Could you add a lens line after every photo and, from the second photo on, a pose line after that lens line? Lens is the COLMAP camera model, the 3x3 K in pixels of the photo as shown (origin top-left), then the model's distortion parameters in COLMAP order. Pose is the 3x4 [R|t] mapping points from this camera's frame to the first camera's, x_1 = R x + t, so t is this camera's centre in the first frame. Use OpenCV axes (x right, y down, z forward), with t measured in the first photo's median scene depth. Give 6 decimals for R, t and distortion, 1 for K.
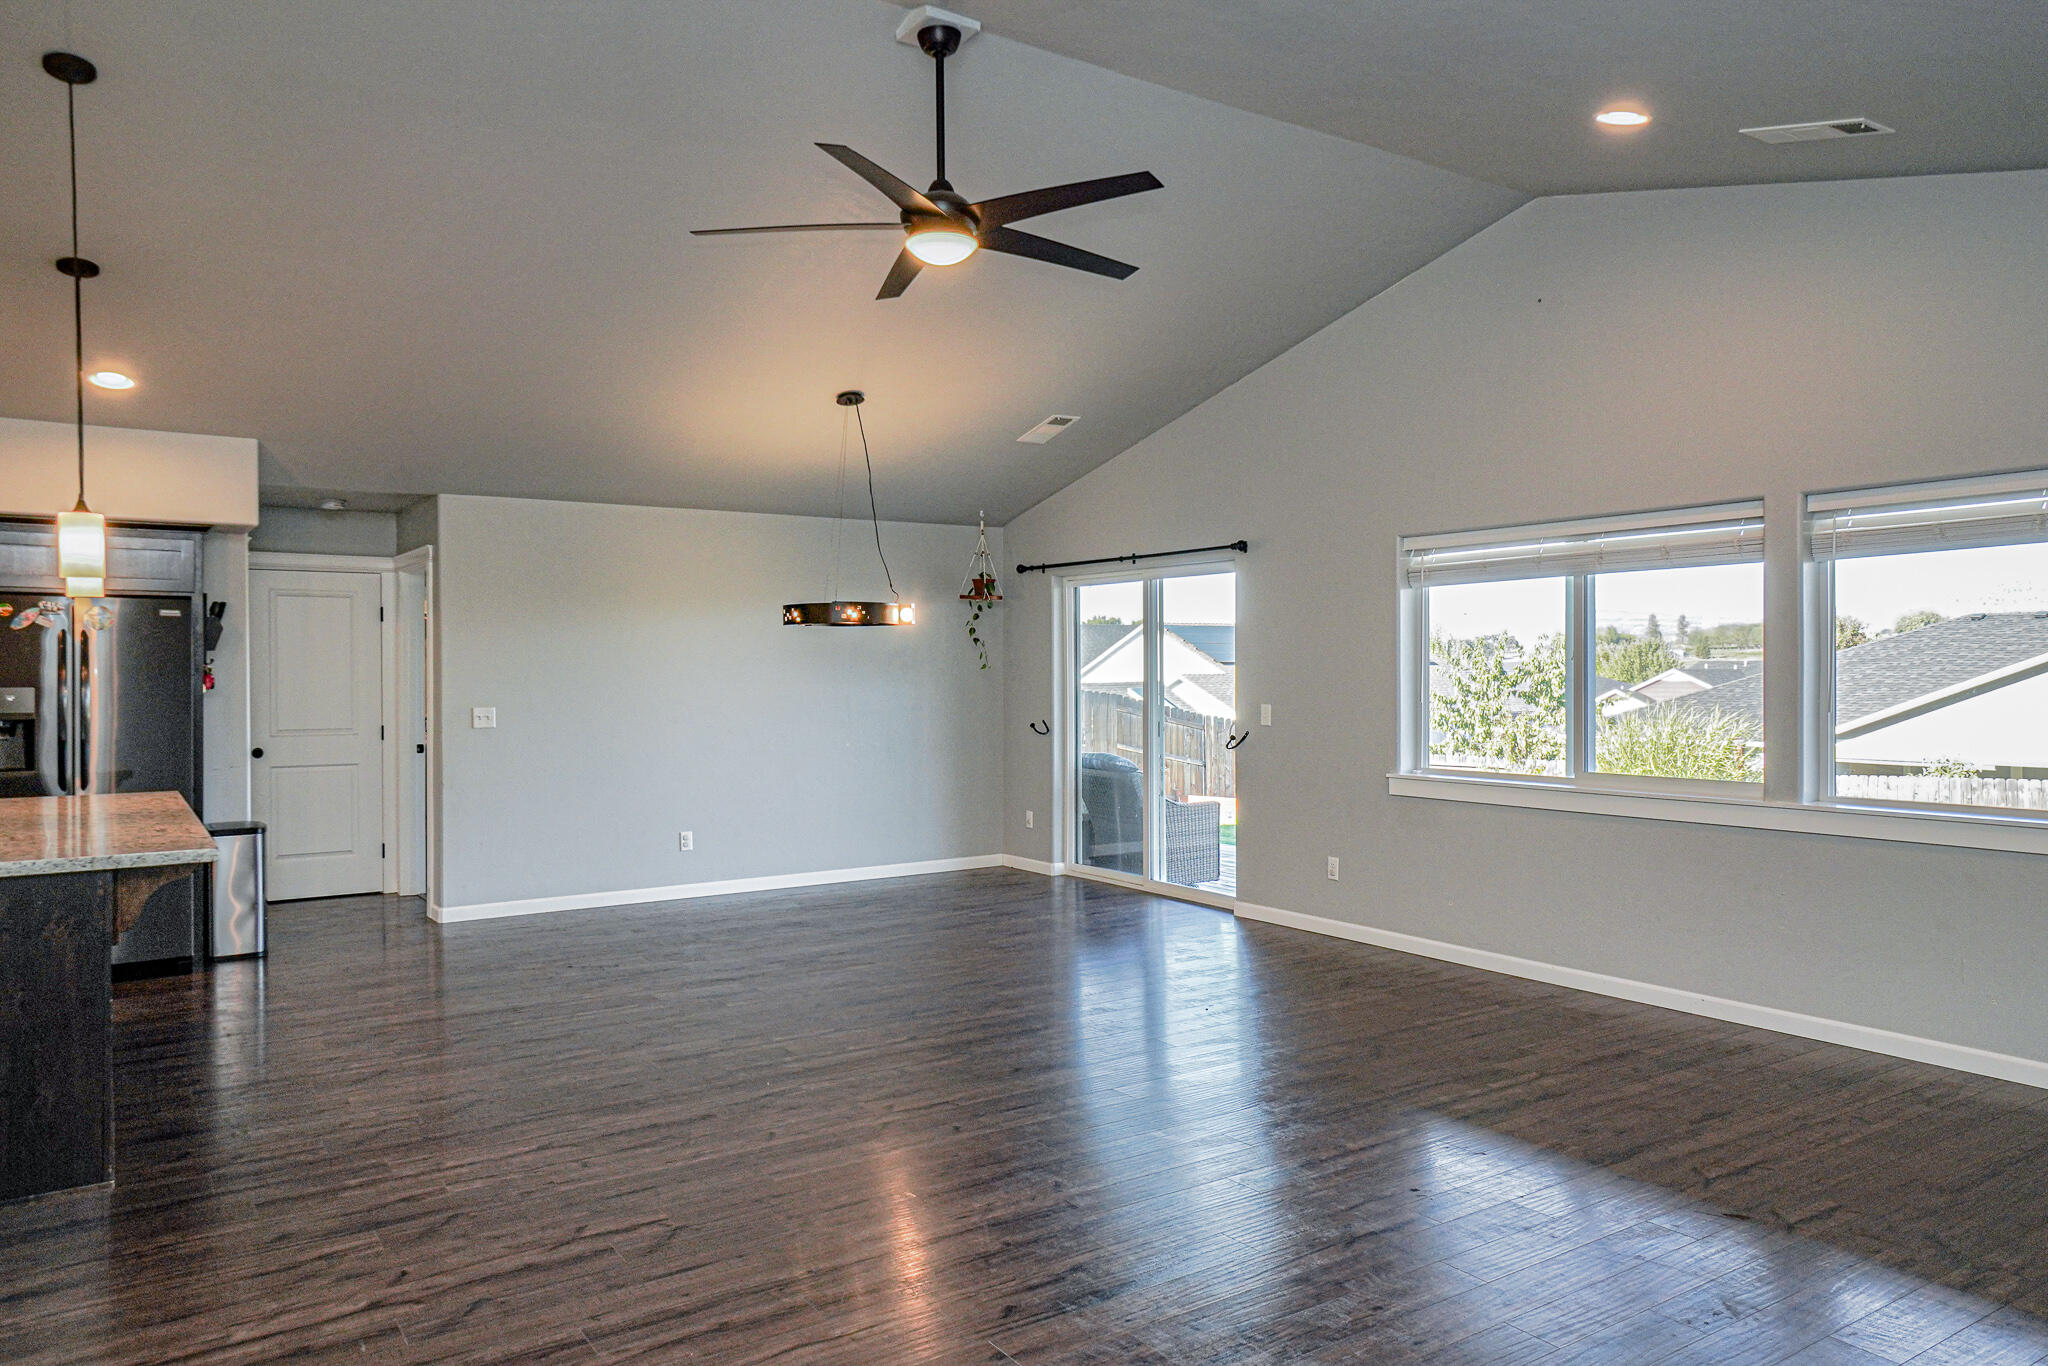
lens RADIAL K [[1367.1, 0, 1006.5], [0, 1367.1, 700.0], [0, 0, 1]] dist [0.008030, -0.000430]
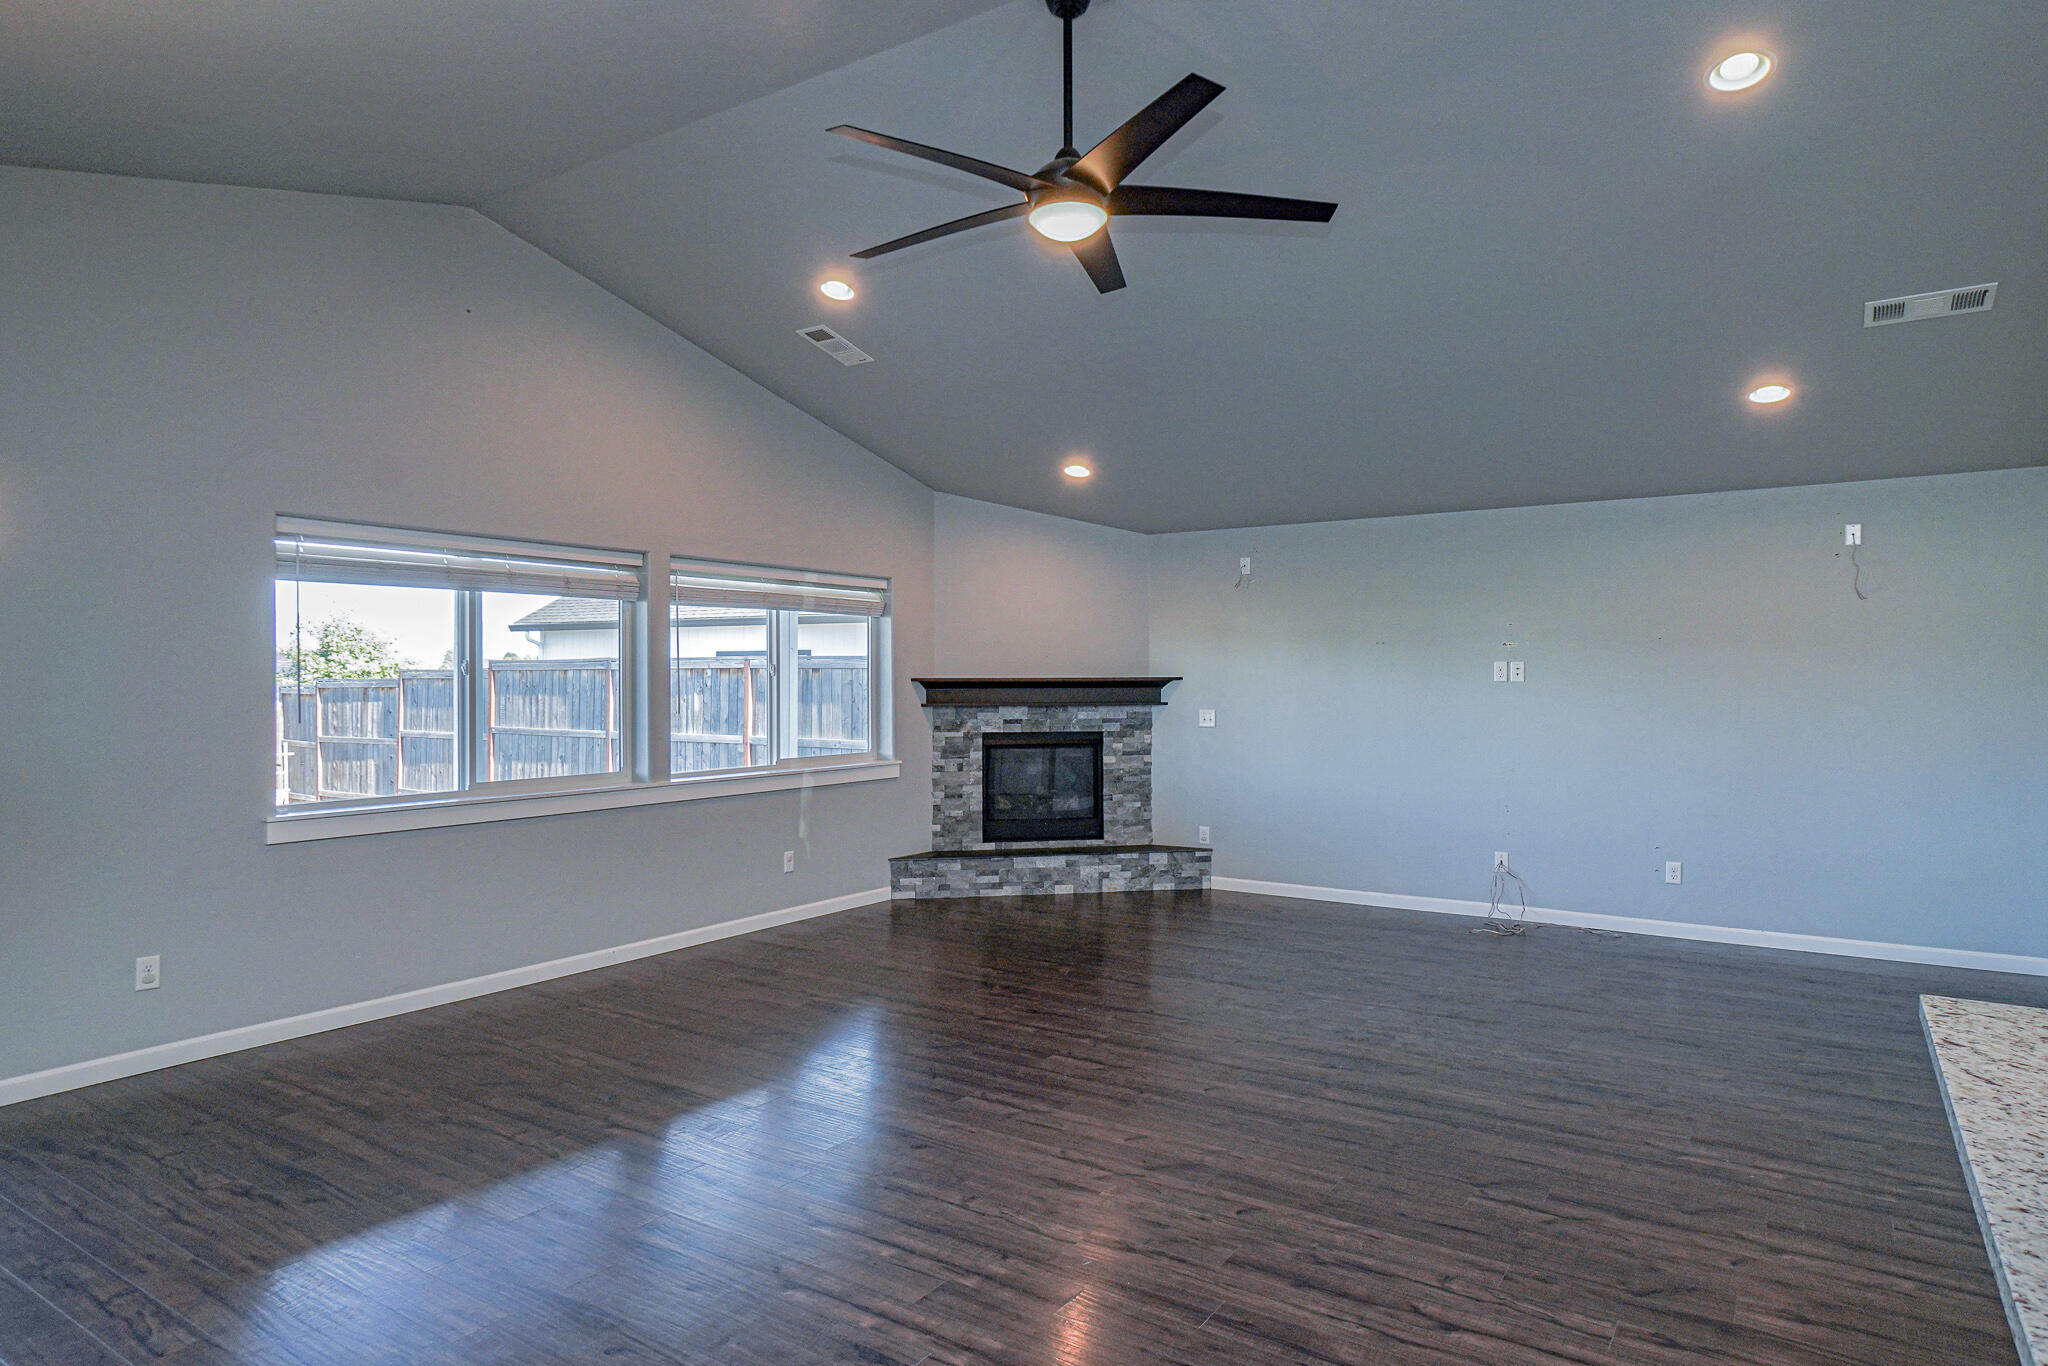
lens RADIAL K [[1199.5, 0, 1015.0], [0, 1199.5, 685.3], [0, 0, 1]] dist [-0.005656, 0.005392]
pose [[-0.381552, 0.000253, 0.924347, -0.875912], [0.020973, 0.999745, 0.008384, -0.030505], [-0.924110, 0.022585, -0.381460, 1.506183]]
